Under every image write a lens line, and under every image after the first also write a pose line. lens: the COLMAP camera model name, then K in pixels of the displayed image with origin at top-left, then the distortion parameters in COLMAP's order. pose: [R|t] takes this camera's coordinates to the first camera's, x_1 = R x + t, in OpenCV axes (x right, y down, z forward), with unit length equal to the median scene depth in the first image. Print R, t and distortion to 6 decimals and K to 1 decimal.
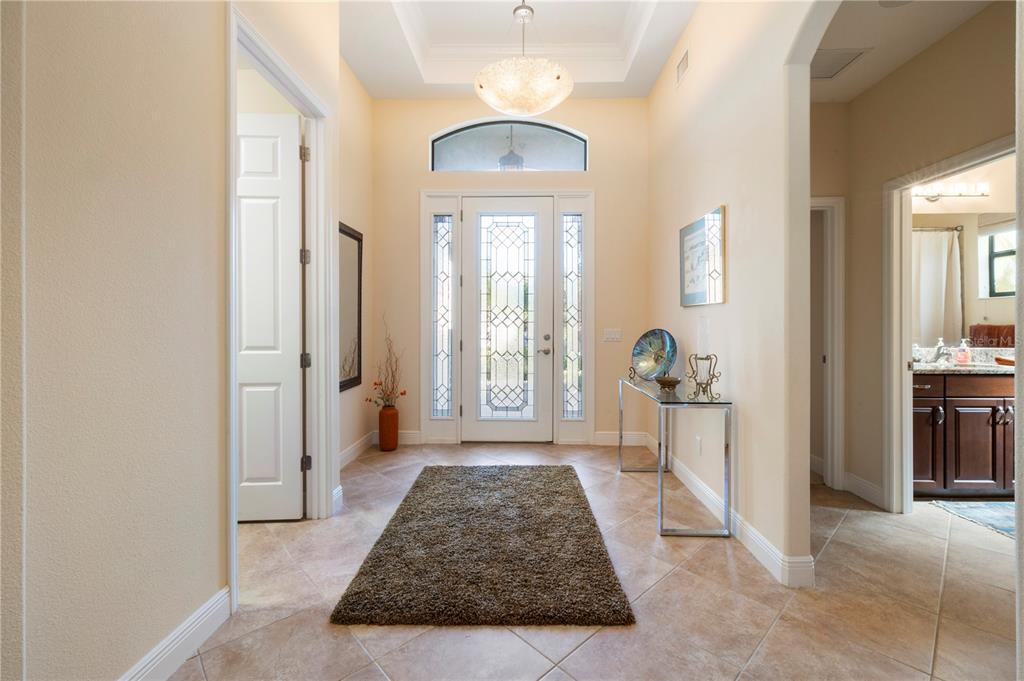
lens RADIAL K [[448.5, 0, 514.1], [0, 448.5, 320.8], [0, 0, 1]] dist [0.000647, 0.000114]
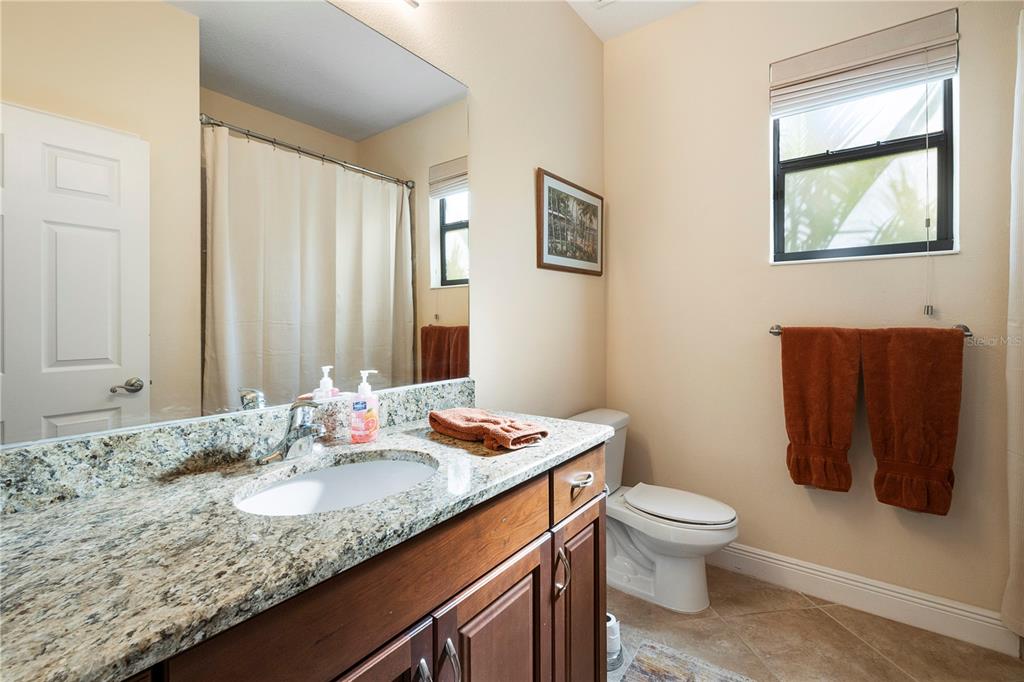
lens RADIAL K [[448.5, 0, 512.5], [0, 448.5, 330.1], [0, 0, 1]] dist [0.000647, 0.000114]
pose [[0.588768, -0.015803, 0.808148, 0.556702], [0.001187, 0.999825, 0.018687, 0.002133], [-0.808301, -0.010043, 0.588684, 0.496002]]
